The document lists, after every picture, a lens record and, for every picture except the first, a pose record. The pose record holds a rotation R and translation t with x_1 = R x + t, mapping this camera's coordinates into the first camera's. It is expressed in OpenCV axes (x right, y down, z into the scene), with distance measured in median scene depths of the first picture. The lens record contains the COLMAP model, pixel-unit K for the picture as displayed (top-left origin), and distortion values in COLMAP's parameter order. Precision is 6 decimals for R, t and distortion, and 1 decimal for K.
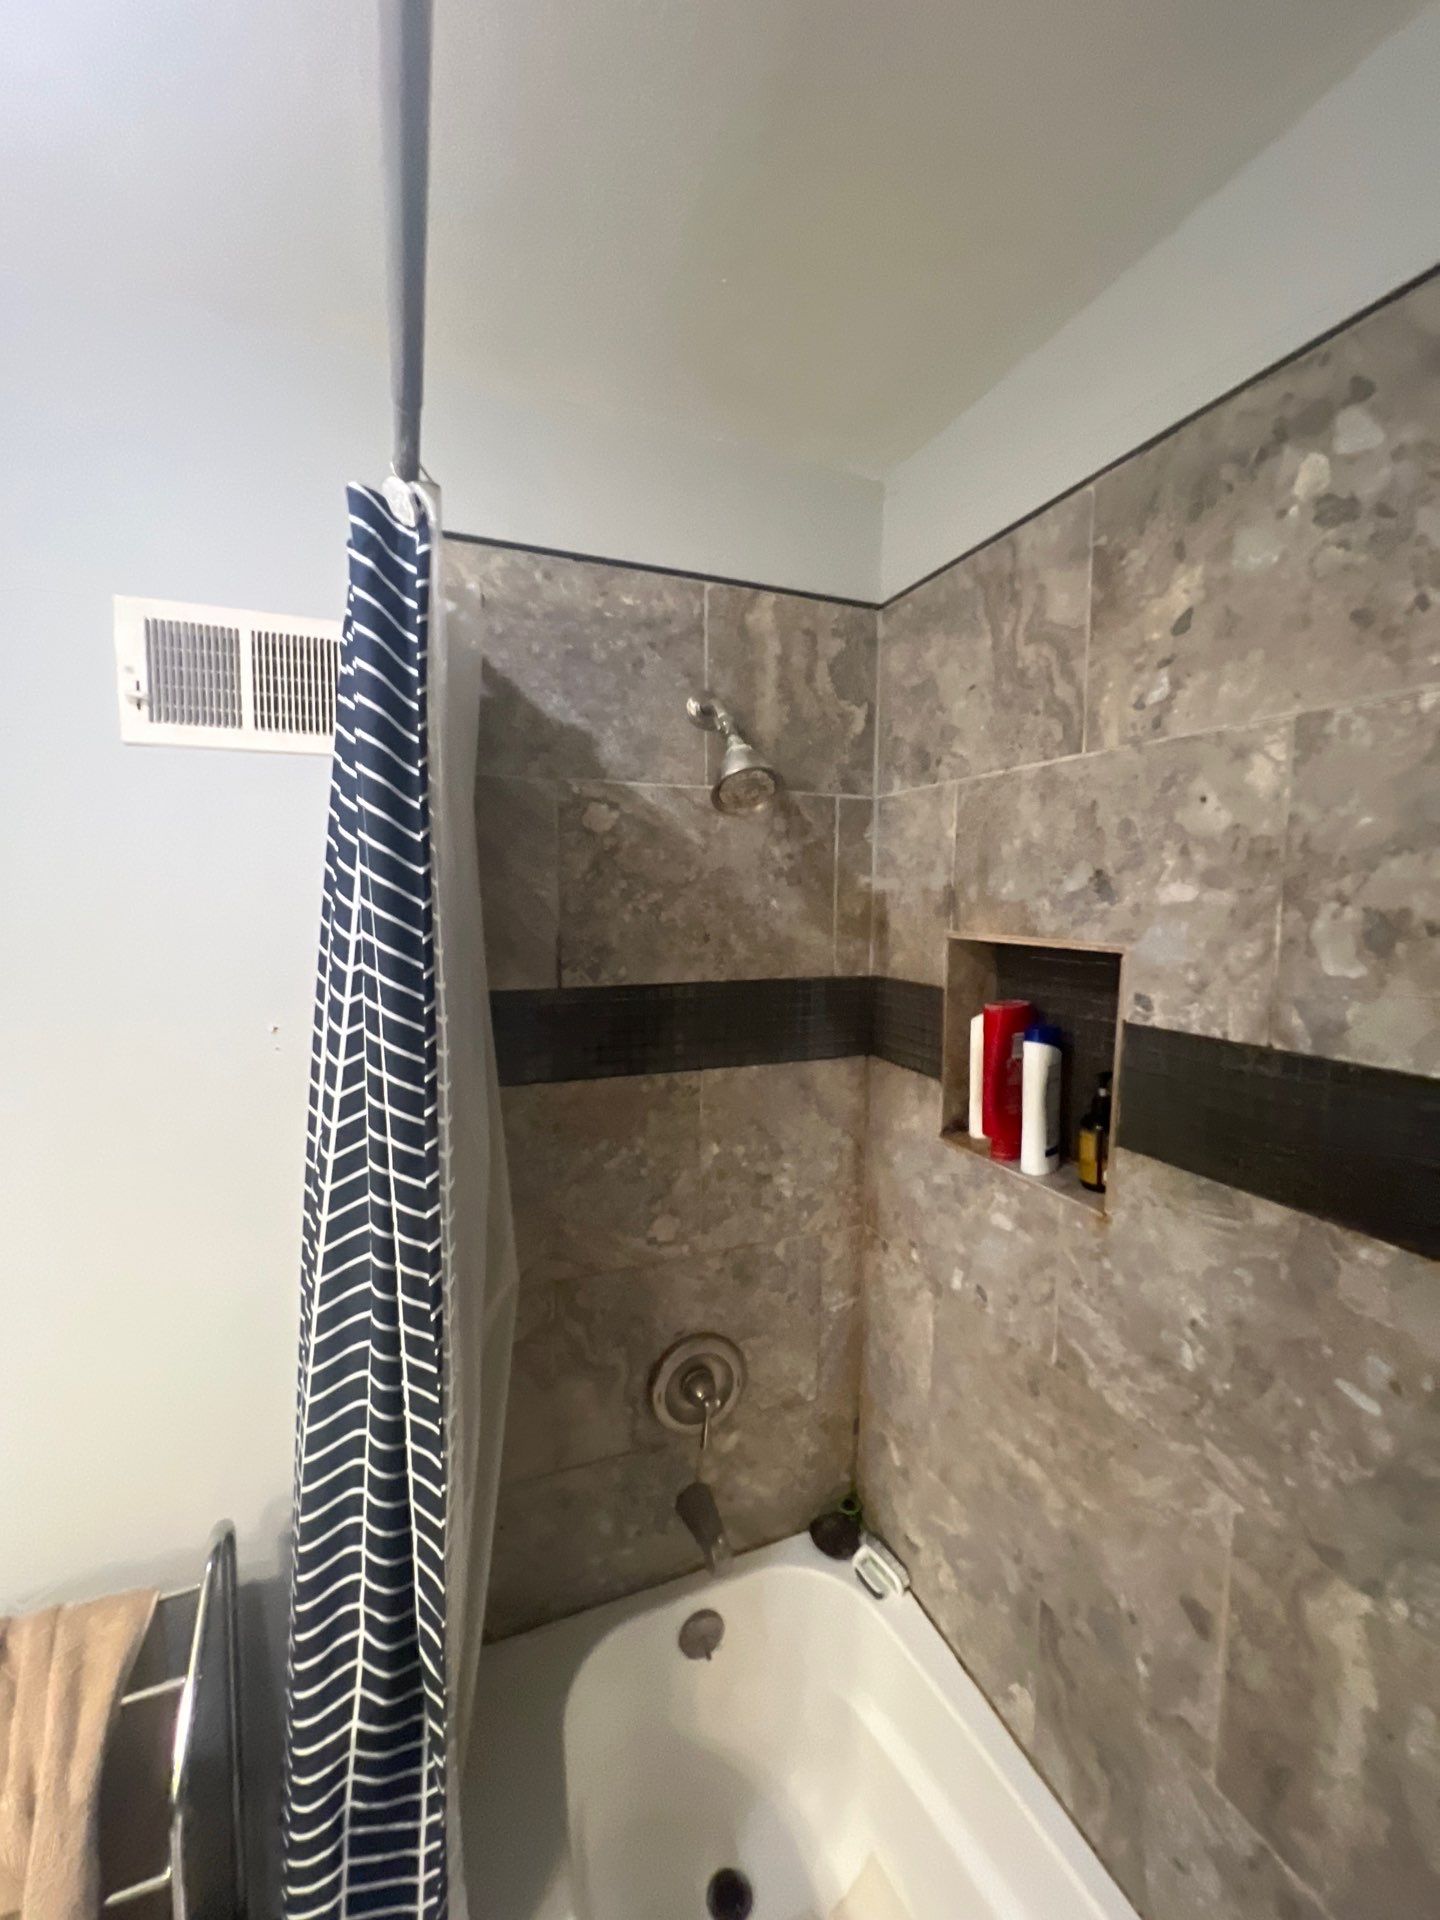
lens RADIAL K [[767.0, 0, 728.3], [0, 767.0, 954.9], [0, 0, 1]] dist [-0.003924, 0.000807]
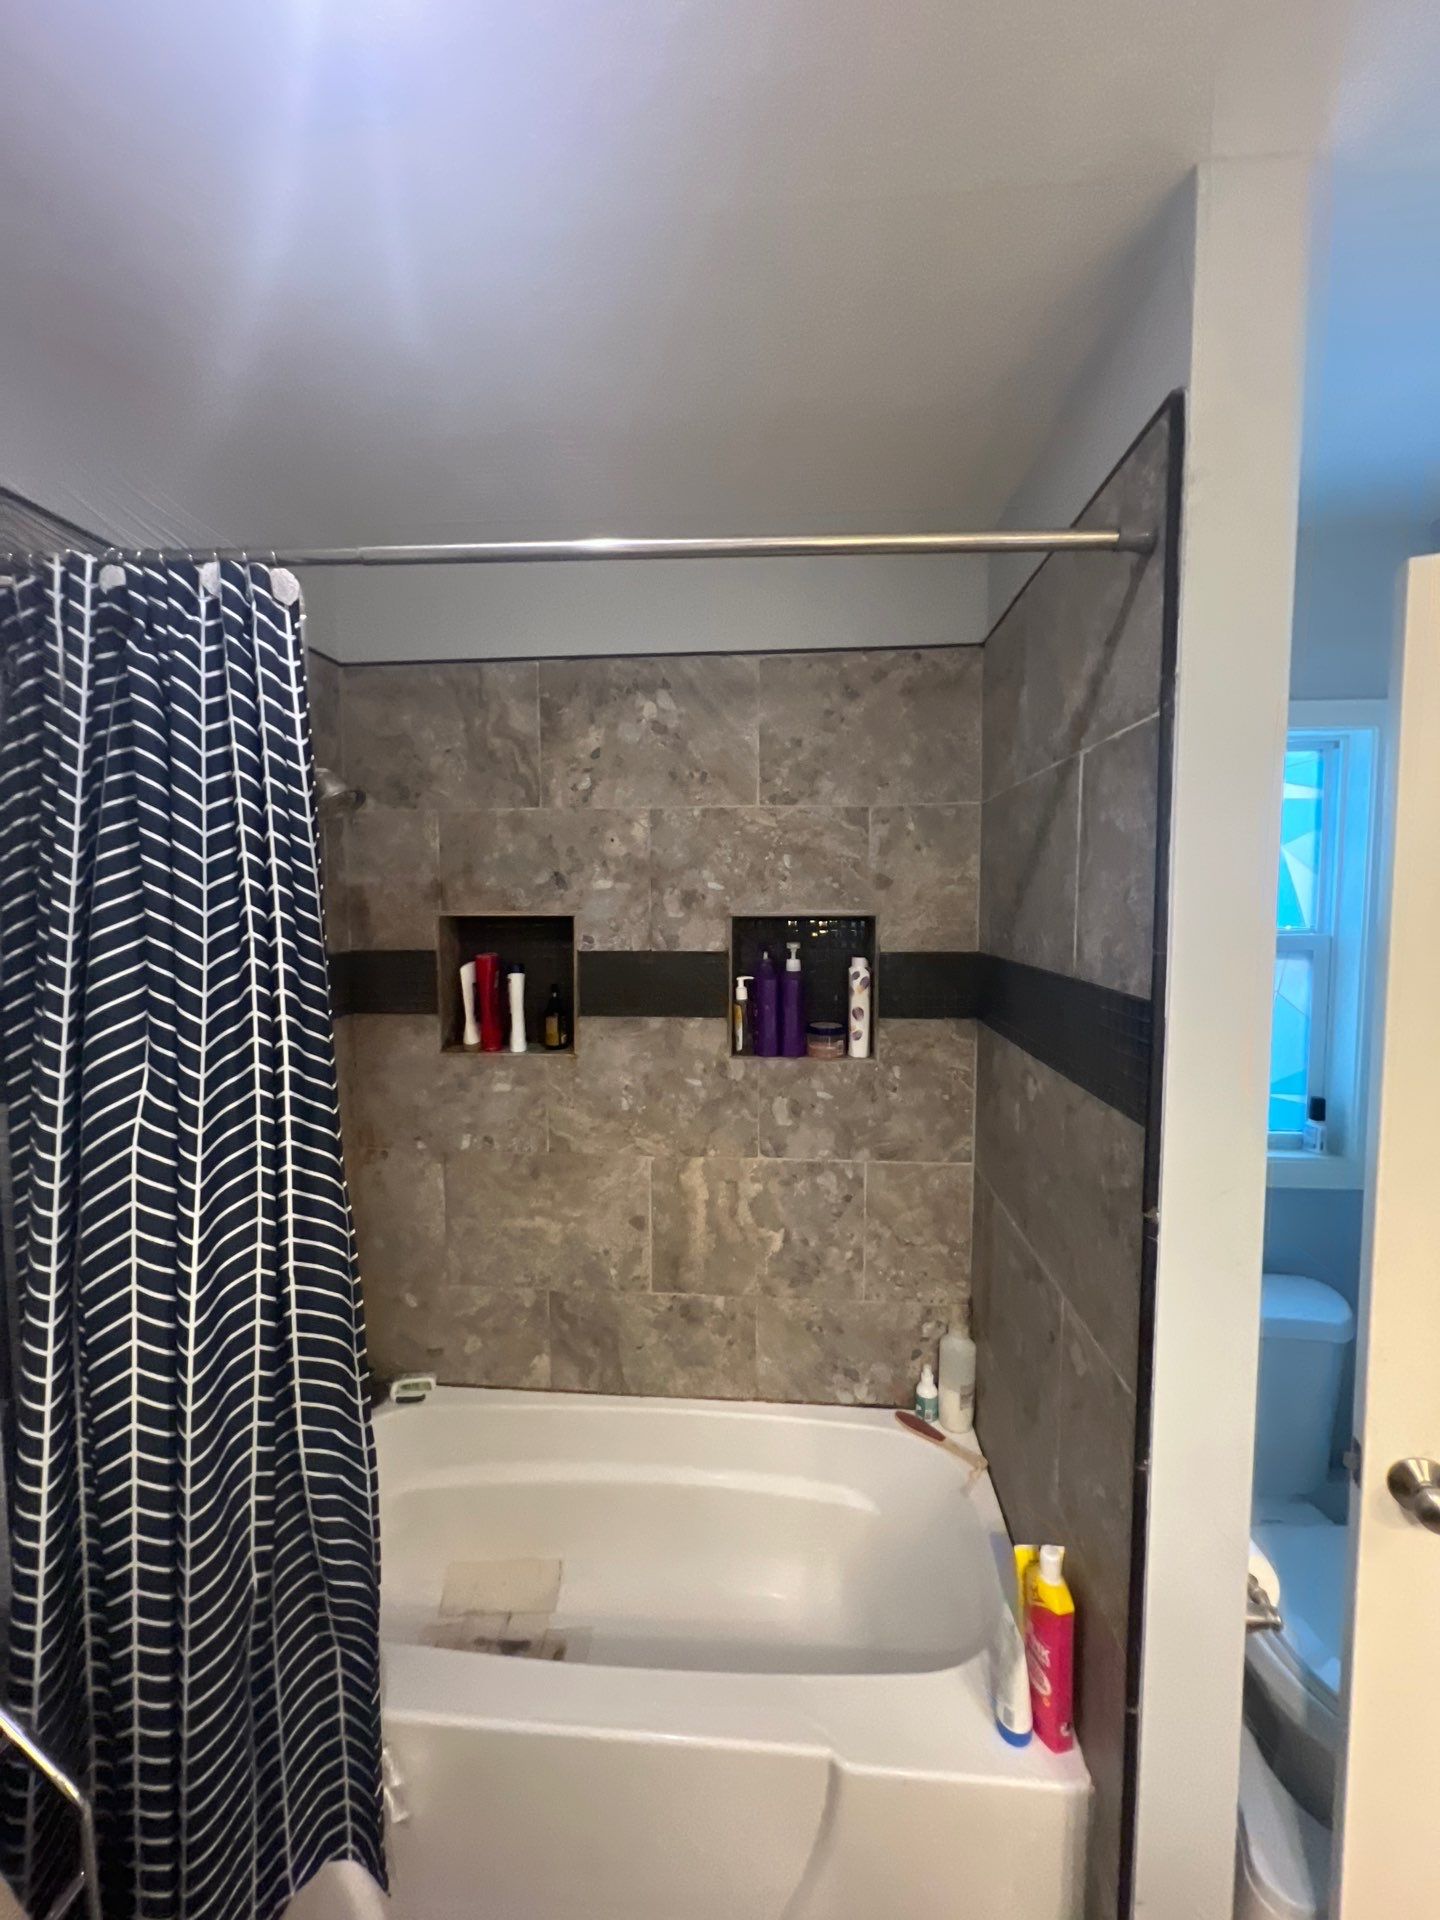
lens RADIAL K [[767.0, 0, 728.6], [0, 767.0, 957.1], [0, 0, 1]] dist [-0.003924, 0.000807]
pose [[0.453773, -0.073560, 0.888076, -1.013042], [0.076367, 0.996131, 0.043490, 0.046128], [-0.887839, 0.048085, 0.457635, -0.218449]]
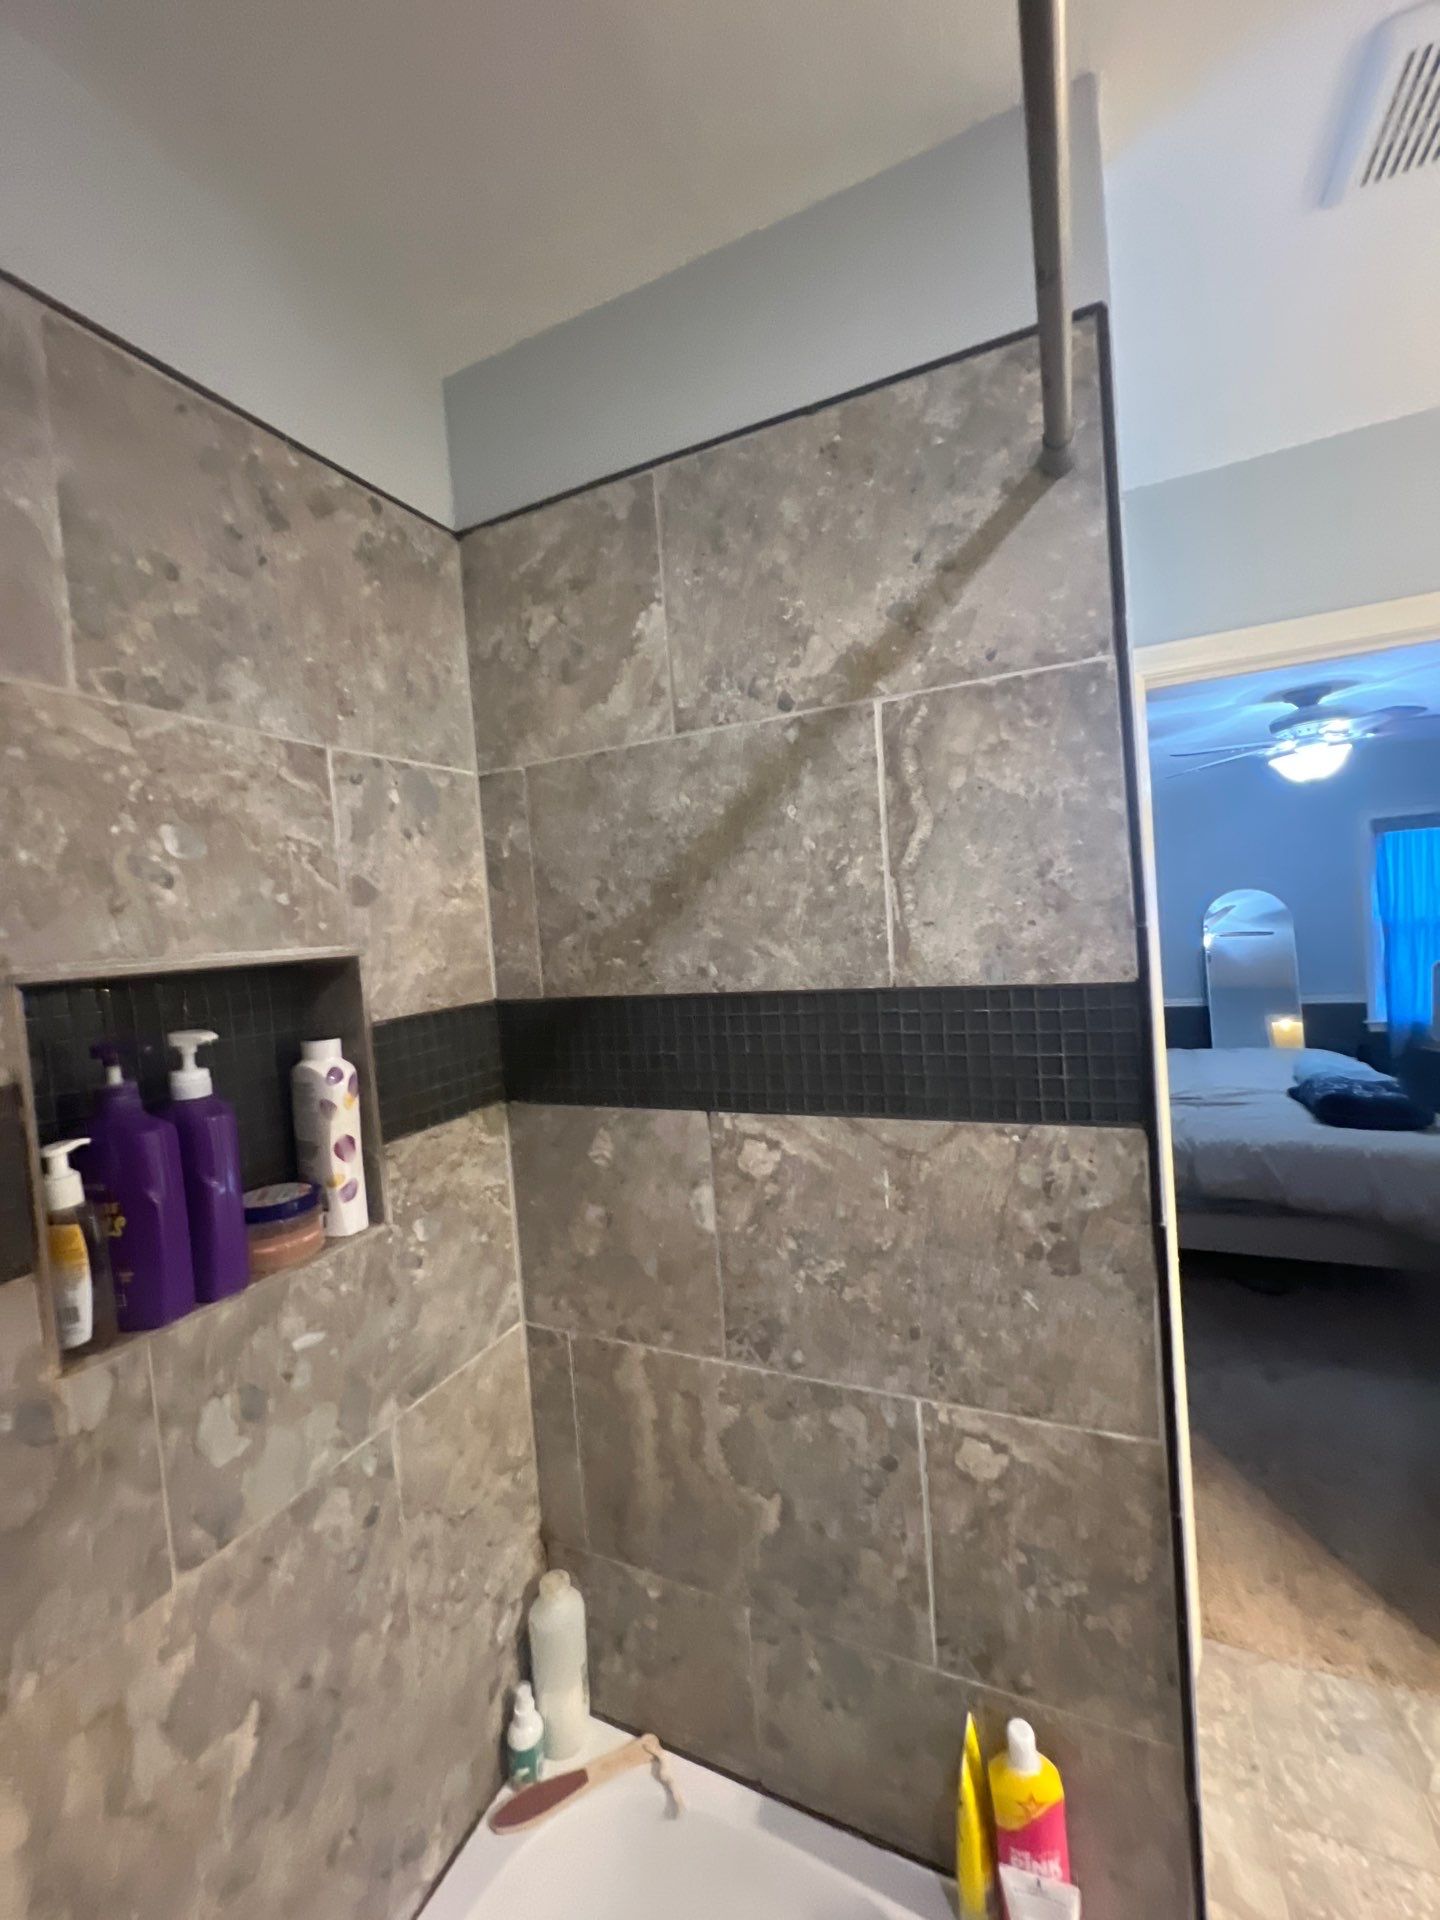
lens RADIAL K [[767.0, 0, 729.1], [0, 767.0, 954.5], [0, 0, 1]] dist [-0.003924, 0.000807]
pose [[-0.685006, 0.010192, 0.728467, -0.245658], [0.121435, 0.987511, 0.100374, 0.012635], [-0.718346, 0.157218, -0.677688, 0.631007]]
